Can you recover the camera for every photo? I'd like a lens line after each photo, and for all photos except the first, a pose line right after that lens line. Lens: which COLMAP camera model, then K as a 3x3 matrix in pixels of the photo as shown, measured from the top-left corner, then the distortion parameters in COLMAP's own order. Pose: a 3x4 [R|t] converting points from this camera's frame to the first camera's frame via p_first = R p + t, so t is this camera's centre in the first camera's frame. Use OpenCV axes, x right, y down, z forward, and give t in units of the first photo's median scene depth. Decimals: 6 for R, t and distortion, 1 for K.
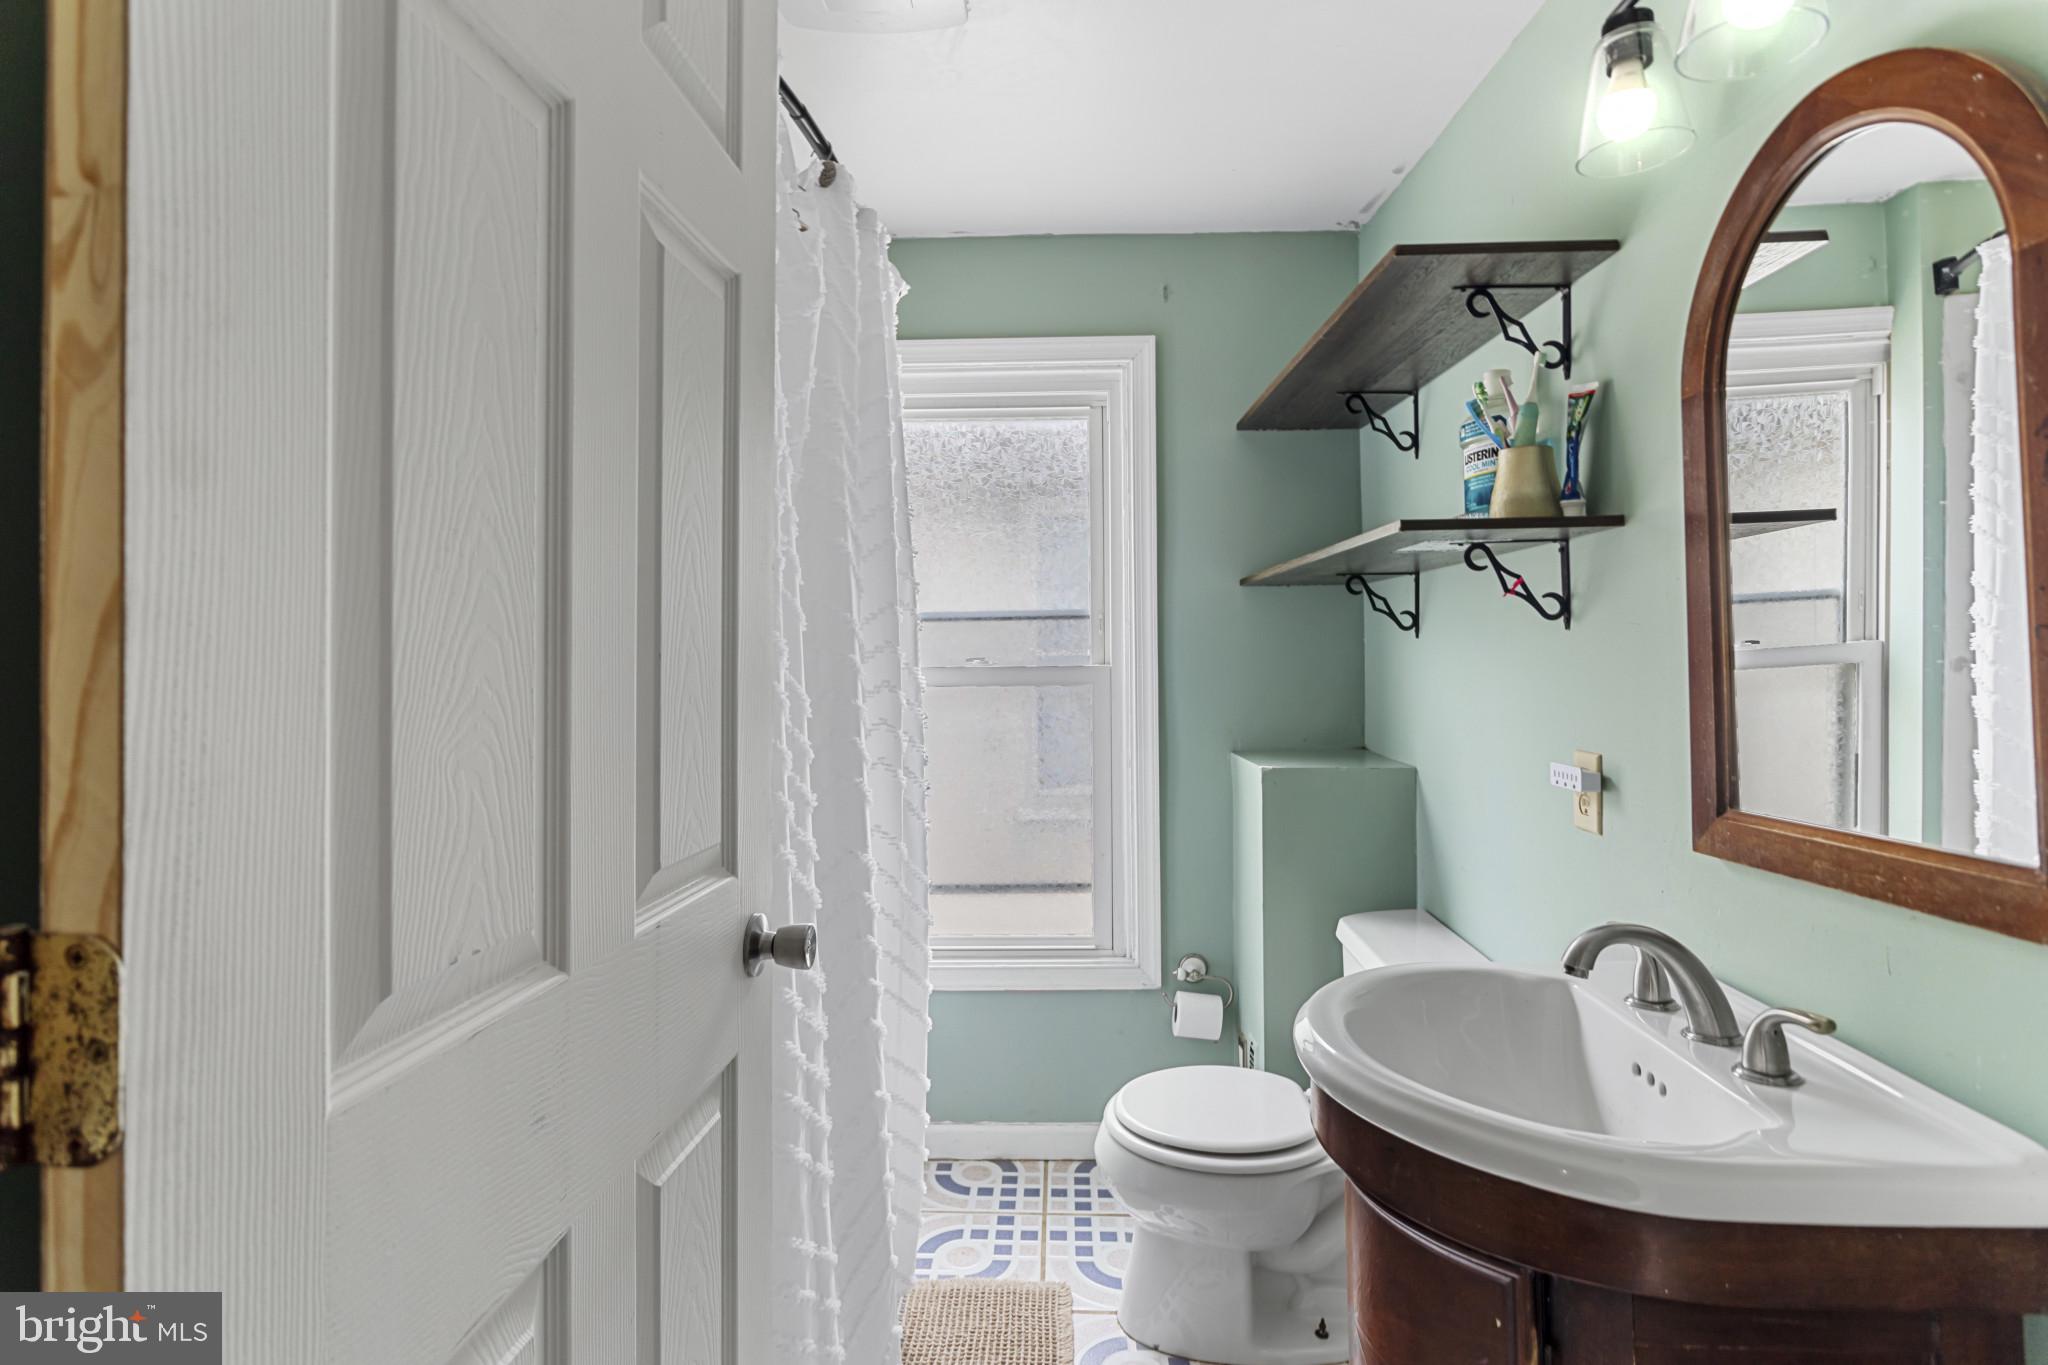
lens RADIAL K [[972.1, 0, 1030.5], [0, 972.1, 680.4], [0, 0, 1]] dist [-0.001745, 0.001016]
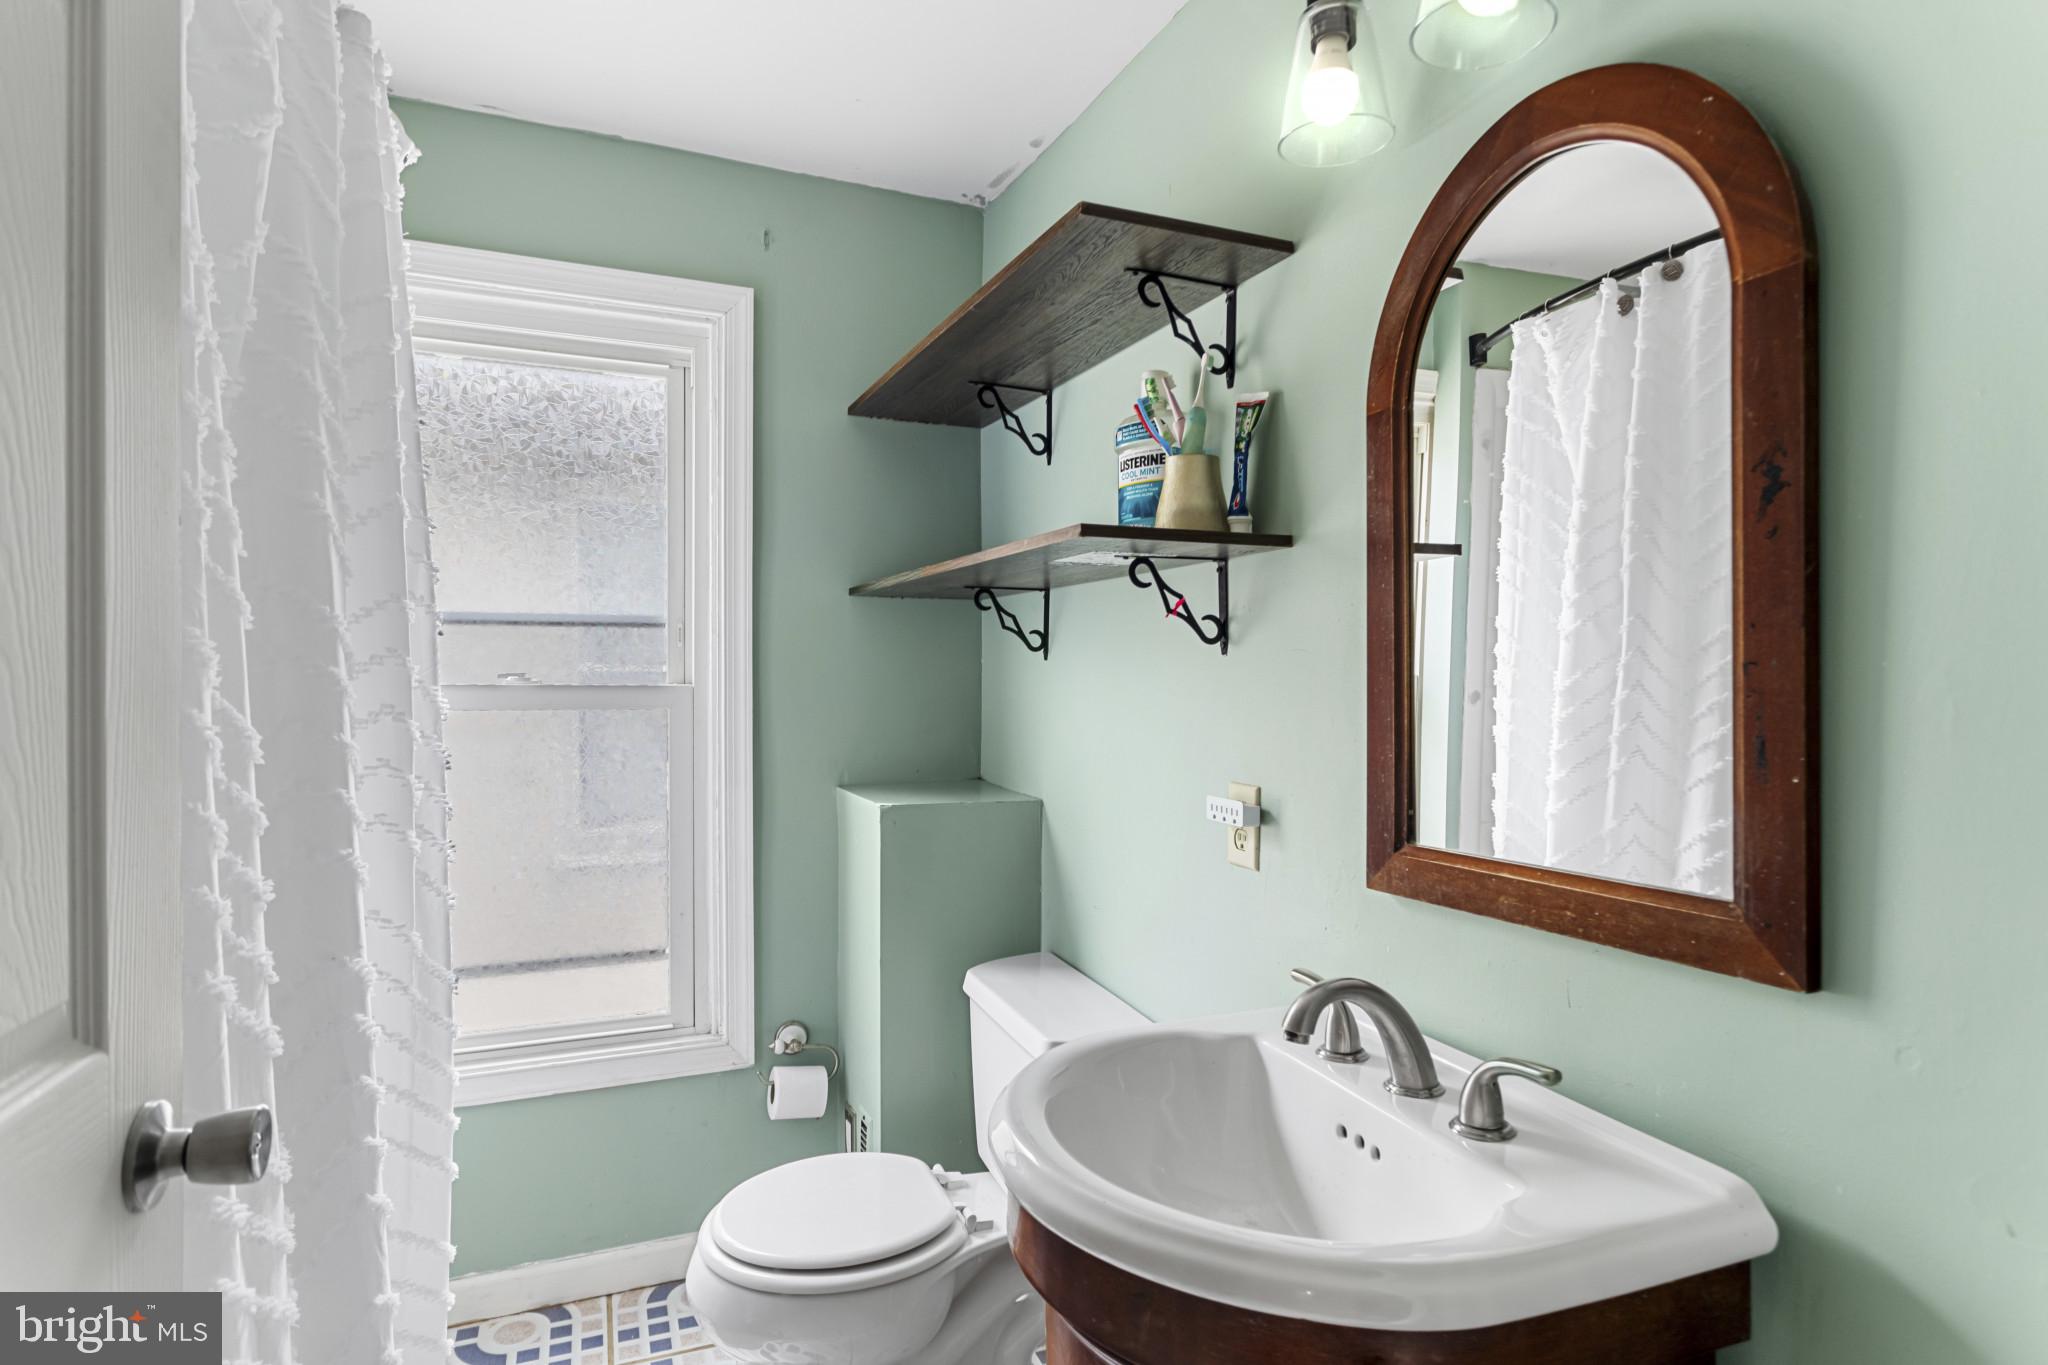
lens RADIAL K [[1055.3, 0, 1026.1], [0, 1055.3, 719.7], [0, 0, 1]] dist [-0.013206, 0.012275]
pose [[0.915731, -0.000950, 0.401791, -0.035862], [-0.006161, 0.999846, 0.016407, -0.004630], [-0.401745, -0.017500, 0.915584, 0.134877]]
